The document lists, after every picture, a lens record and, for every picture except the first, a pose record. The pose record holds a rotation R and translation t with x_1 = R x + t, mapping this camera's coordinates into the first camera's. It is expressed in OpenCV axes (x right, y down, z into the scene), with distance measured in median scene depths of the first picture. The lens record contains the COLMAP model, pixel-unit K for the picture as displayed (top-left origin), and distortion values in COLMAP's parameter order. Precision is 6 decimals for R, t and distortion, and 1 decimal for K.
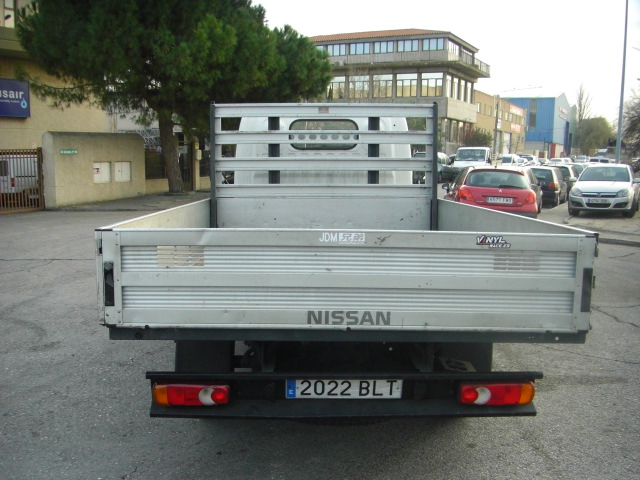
lens RADIAL K [[720.2, 0, 299.1], [0, 720.2, 315.4], [0, 0, 1]] dist [-0.141653, 0.000000]
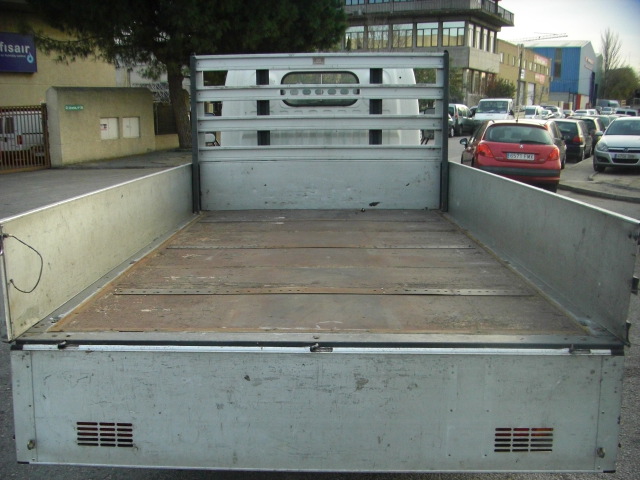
lens RADIAL K [[720.2, 0, 304.7], [0, 720.2, 308.2], [0, 0, 1]] dist [-0.141653, 0.000000]
pose [[0.999740, -0.002886, -0.022633, 0.029179], [0.004125, 0.998484, 0.054891, -0.024976], [0.022440, -0.054970, 0.998236, 0.085589]]
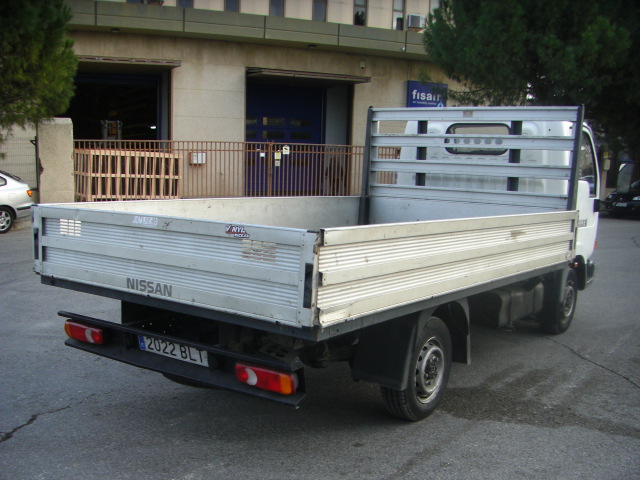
lens RADIAL K [[720.2, 0, 298.1], [0, 720.2, 330.9], [0, 0, 1]] dist [-0.141653, 0.000000]
pose [[0.799619, 0.156615, -0.579724, 0.372540], [-0.147559, 0.987037, 0.063123, -0.014087], [0.582095, 0.035069, 0.812364, 0.061405]]
